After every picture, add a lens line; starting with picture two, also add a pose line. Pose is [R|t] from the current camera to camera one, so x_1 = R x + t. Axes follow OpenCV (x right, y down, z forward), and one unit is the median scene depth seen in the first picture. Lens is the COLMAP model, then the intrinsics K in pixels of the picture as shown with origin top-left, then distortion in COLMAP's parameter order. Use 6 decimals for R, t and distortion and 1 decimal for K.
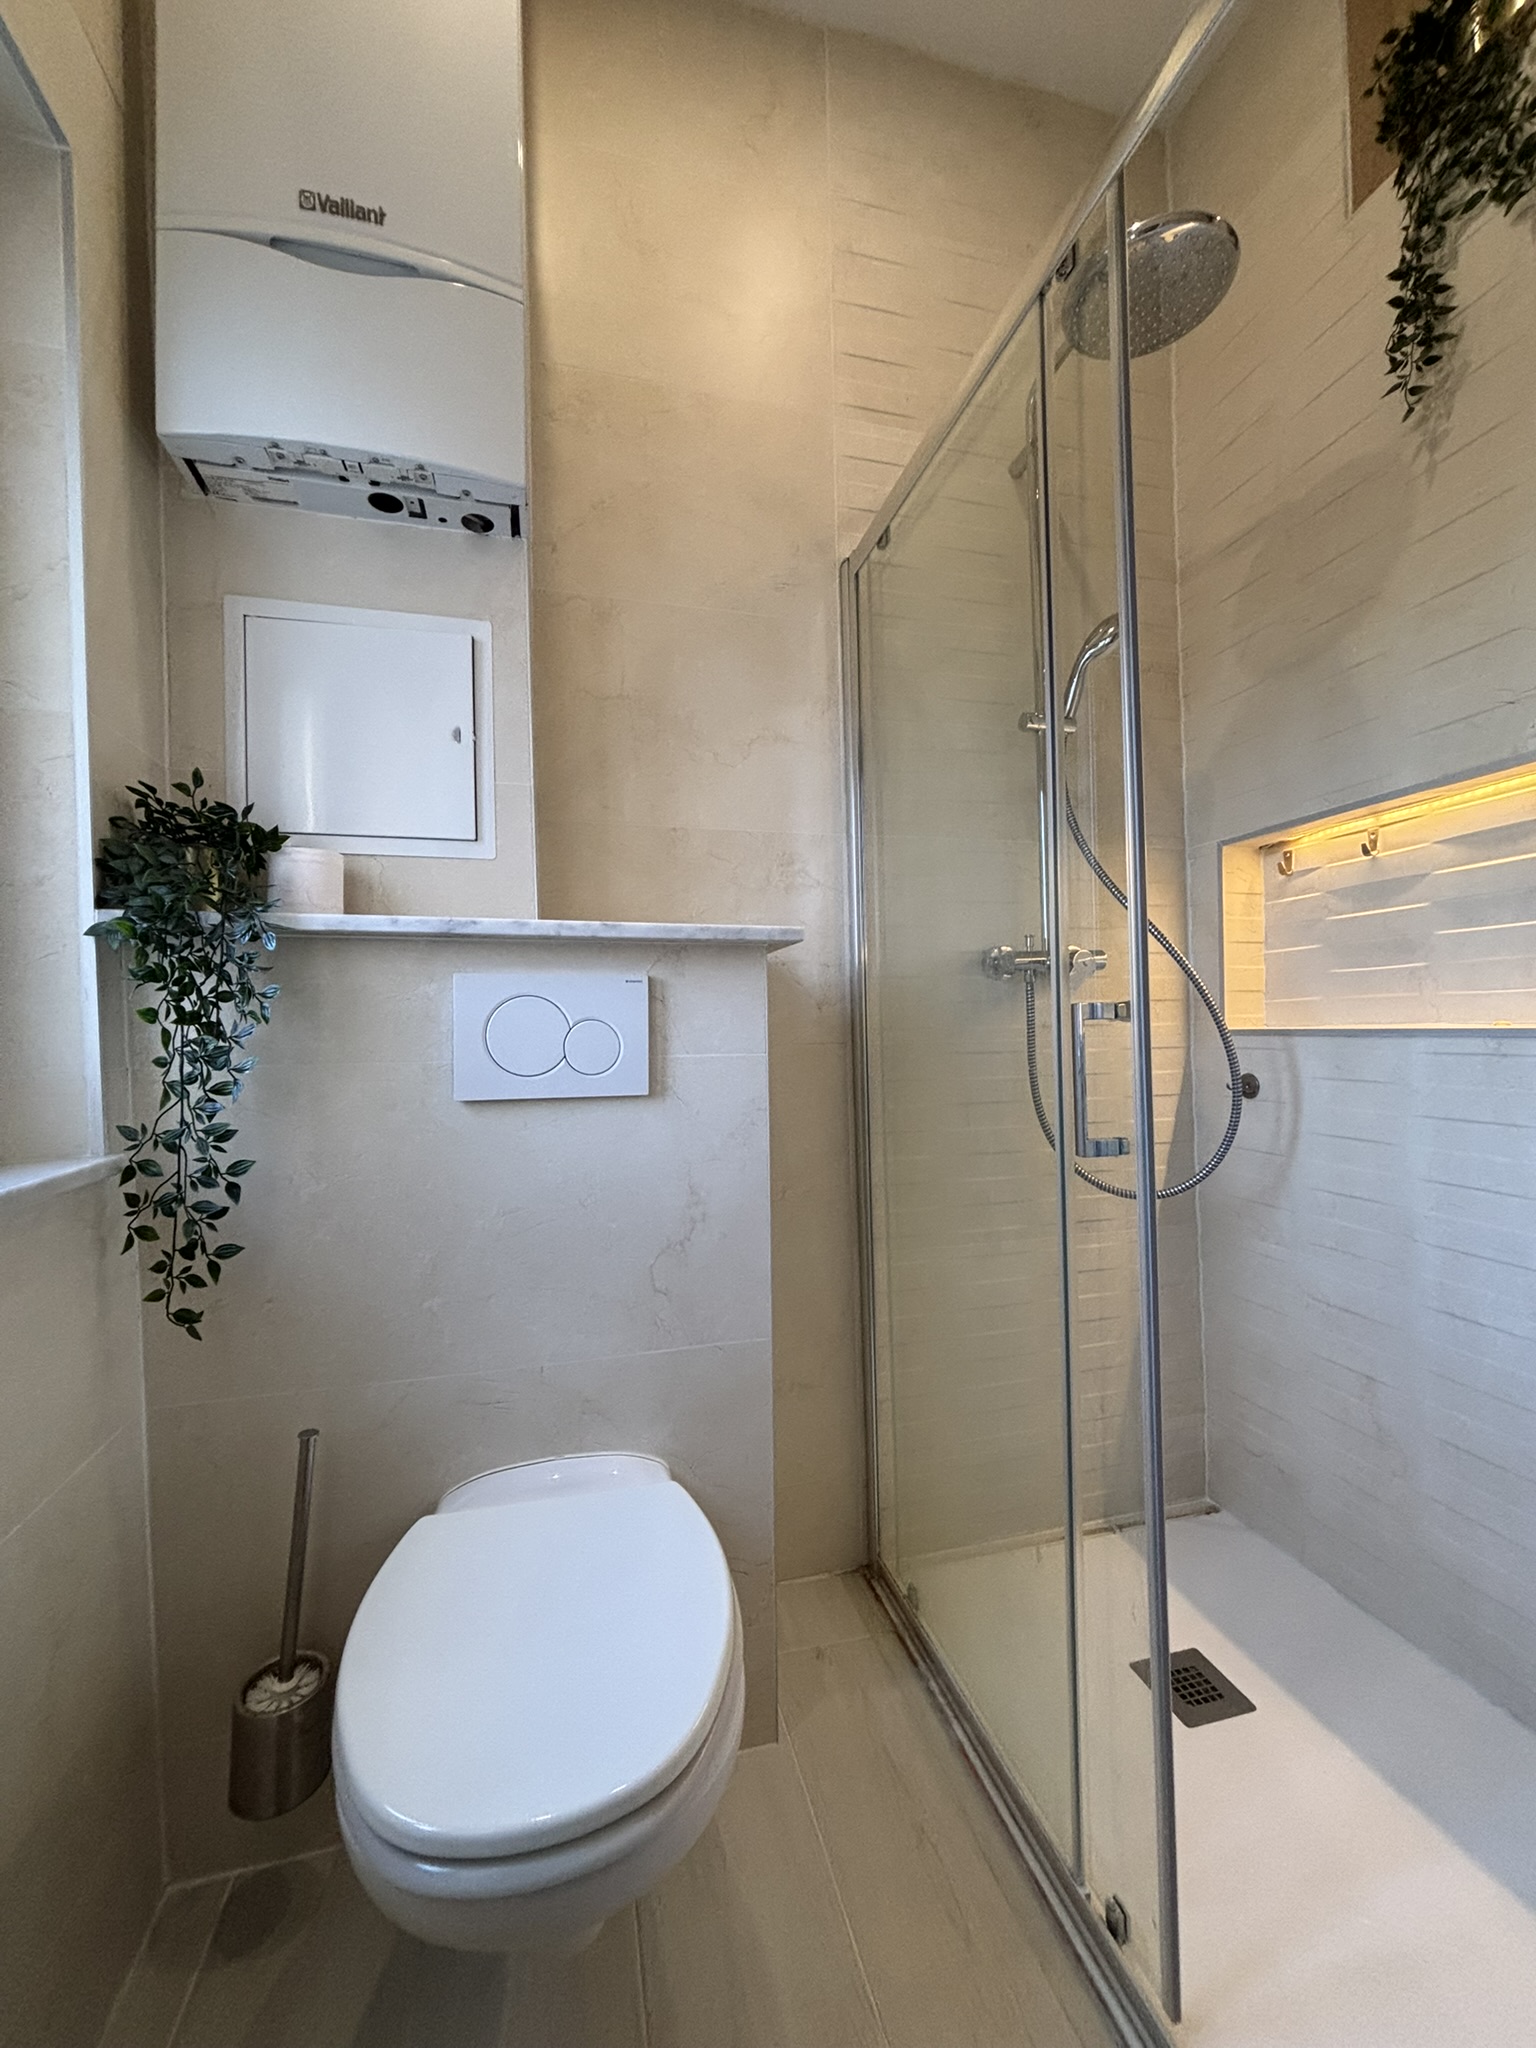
lens RADIAL K [[817.7, 0, 773.3], [0, 817.7, 1024.8], [0, 0, 1]] dist [-0.000222, -0.001056]
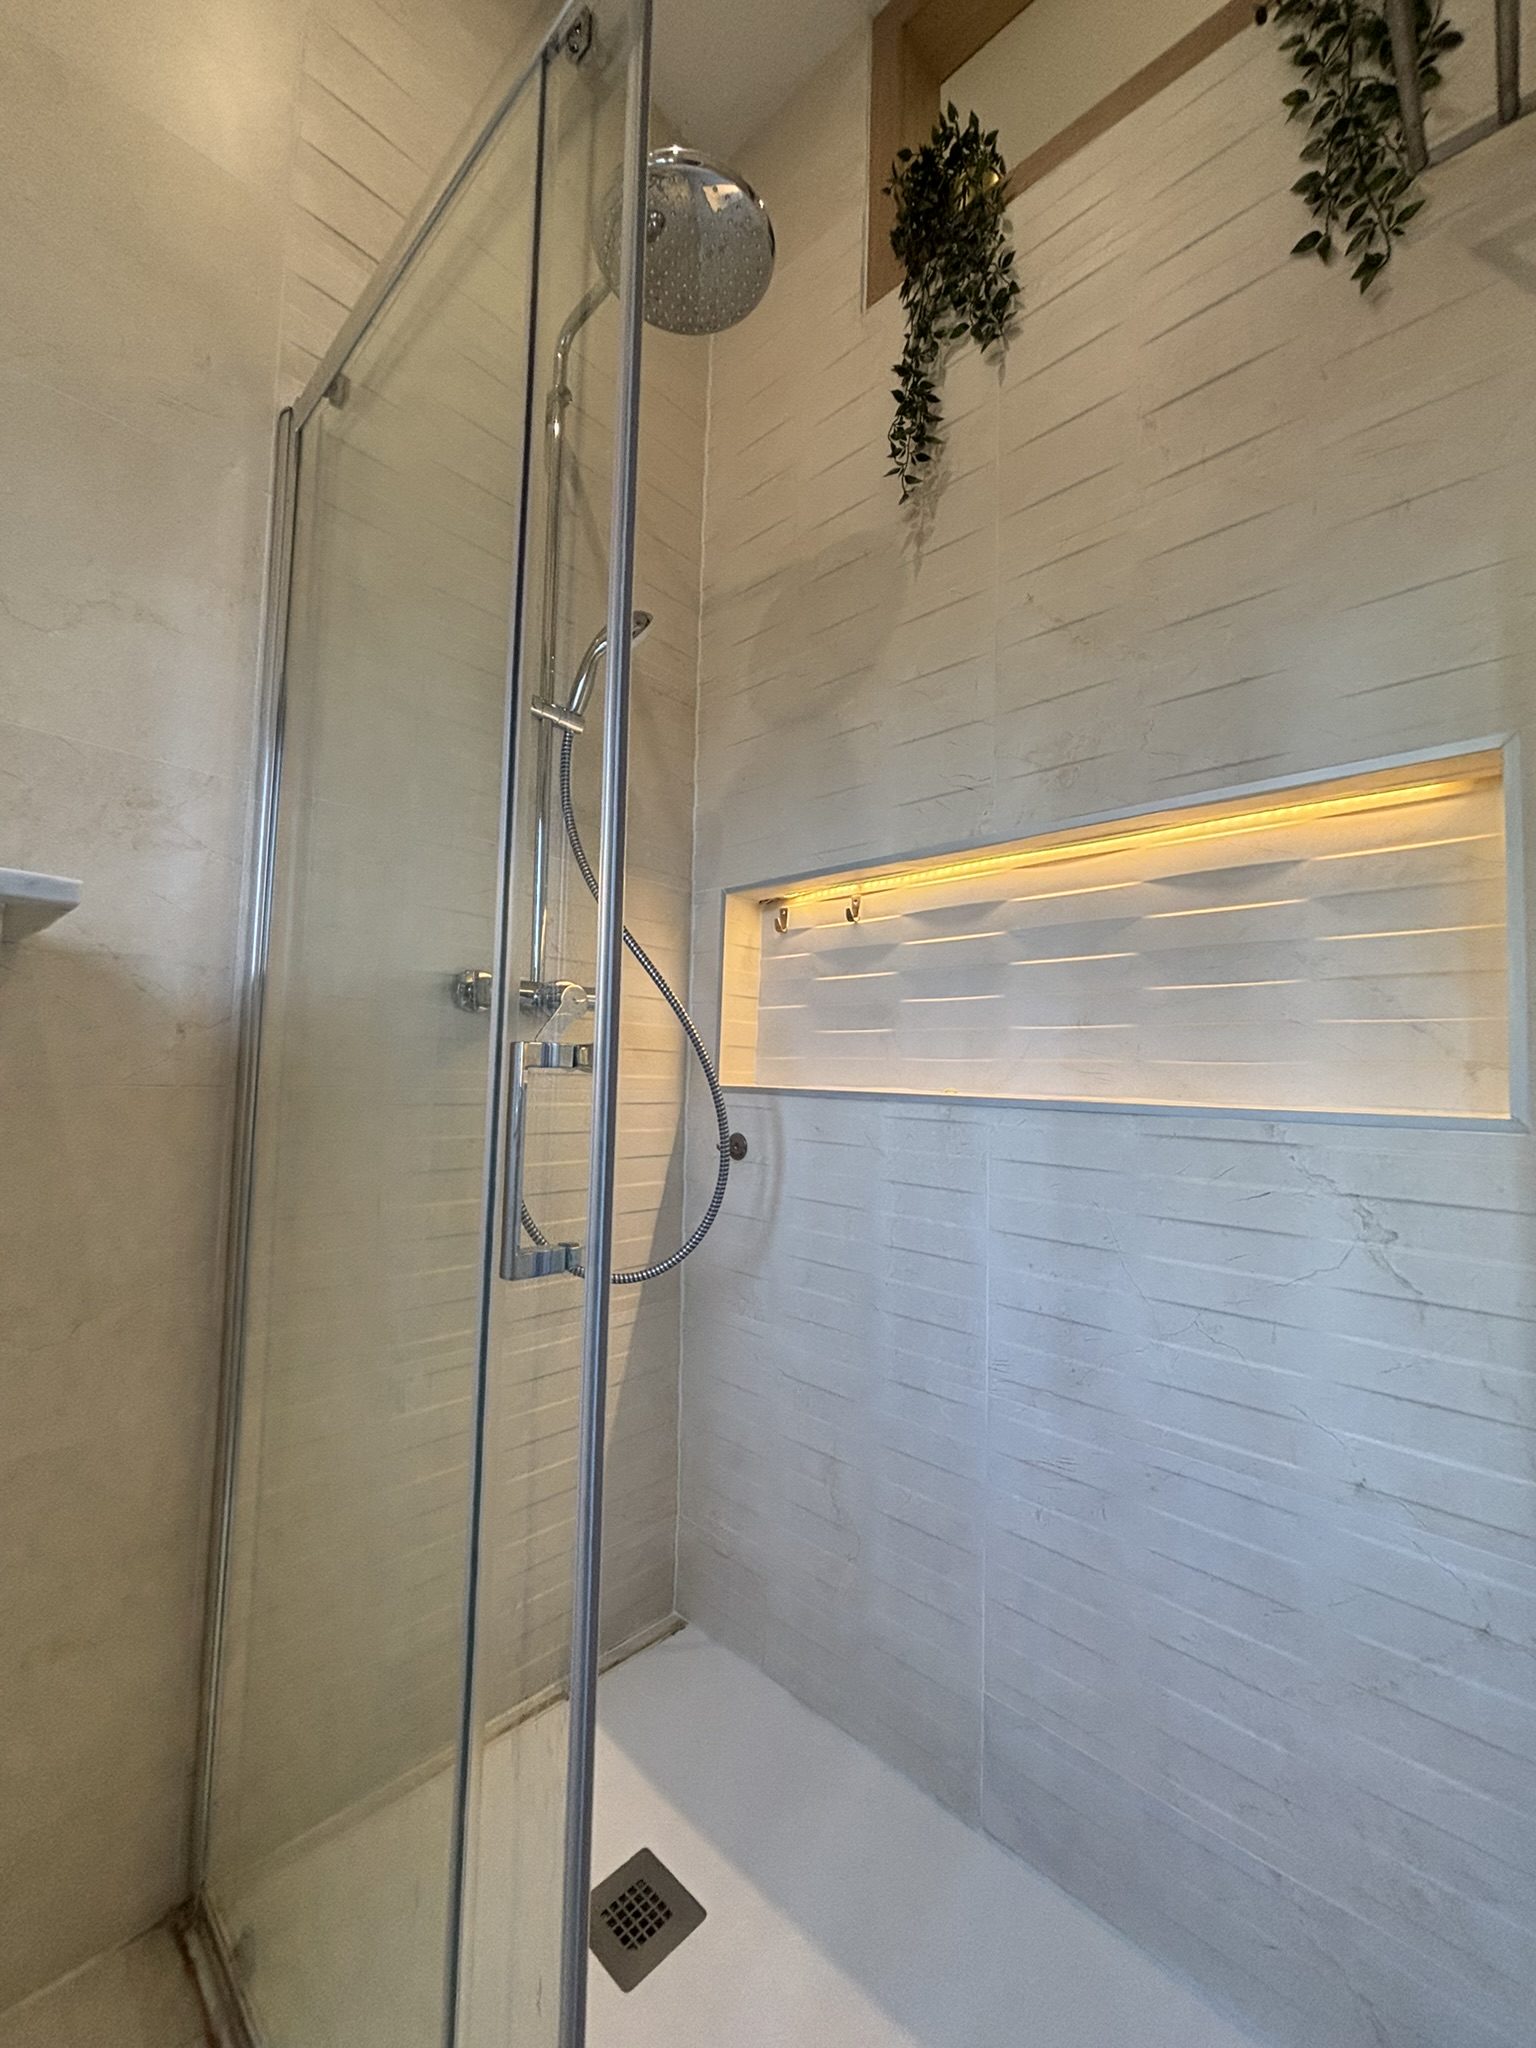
lens RADIAL K [[817.7, 0, 773.3], [0, 817.7, 1024.8], [0, 0, 1]] dist [-0.000222, -0.001056]
pose [[0.842624, 0.078924, 0.532688, 0.131666], [-0.047062, 0.996209, -0.073157, 0.000998], [-0.536443, 0.036574, 0.843144, 0.227375]]
